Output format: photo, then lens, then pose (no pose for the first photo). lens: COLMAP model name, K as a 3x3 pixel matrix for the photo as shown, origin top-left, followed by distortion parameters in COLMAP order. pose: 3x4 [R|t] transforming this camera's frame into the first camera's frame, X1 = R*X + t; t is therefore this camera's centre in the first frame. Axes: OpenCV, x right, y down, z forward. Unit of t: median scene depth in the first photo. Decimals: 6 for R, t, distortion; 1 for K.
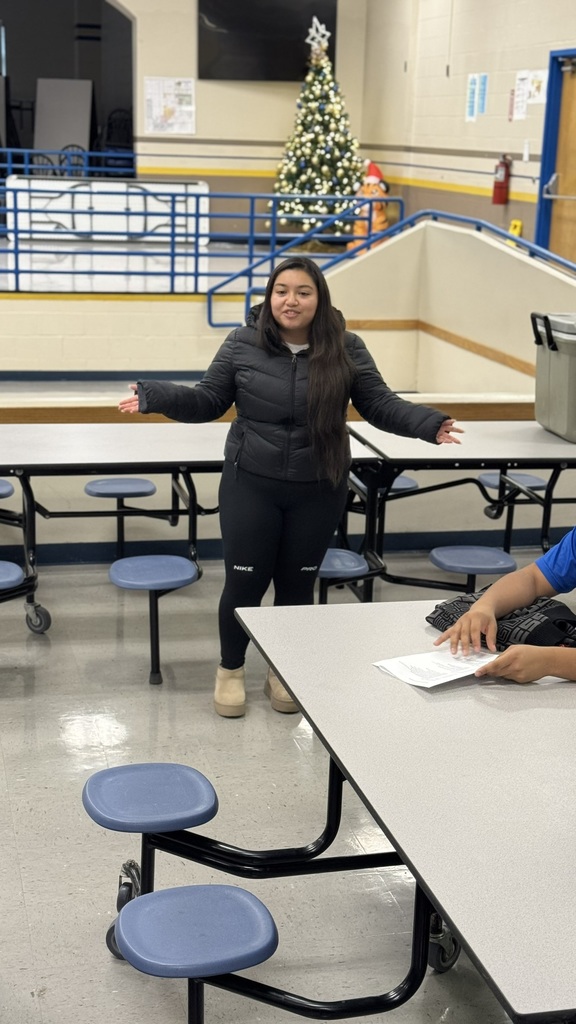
lens RADIAL K [[1480.0, 0, 284.7], [0, 1480.0, 514.1], [0, 0, 1]] dist [0.135583, 0.000000]
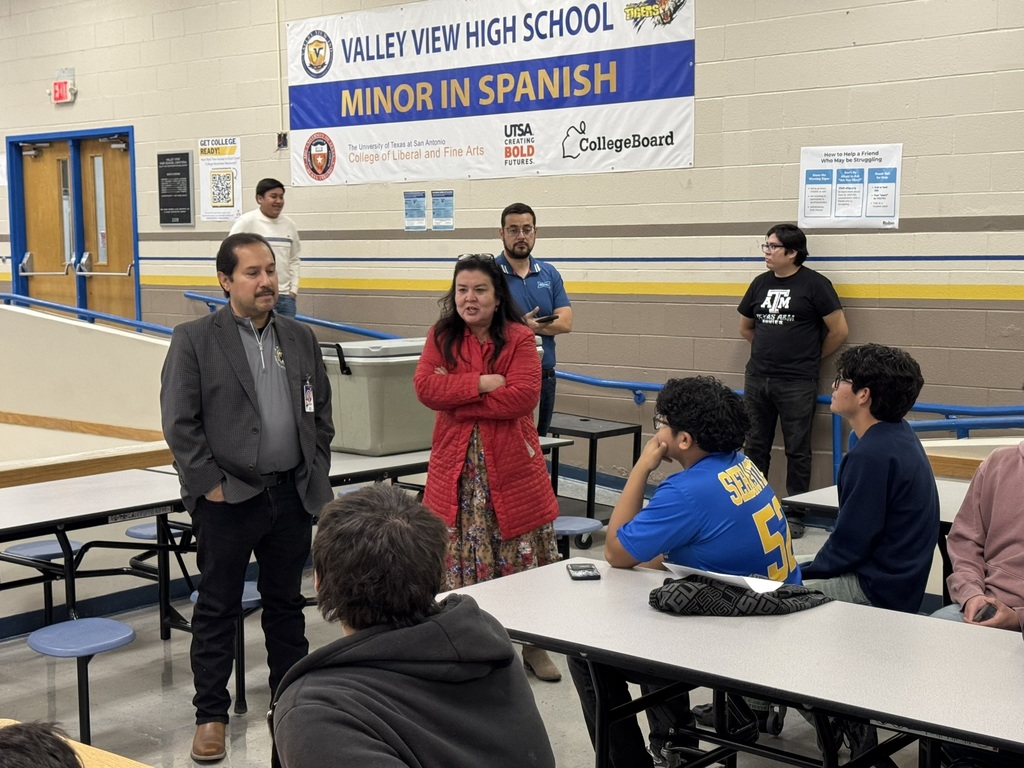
lens RADIAL K [[1461.5, 0, 459.8], [0, 1461.5, 409.7], [0, 0, 1]] dist [0.136712, 0.000000]
pose [[0.800422, -0.108295, 0.589574, -0.428971], [0.185343, 0.980062, -0.071605, 0.009900], [-0.570064, 0.166588, 0.804534, 0.088698]]
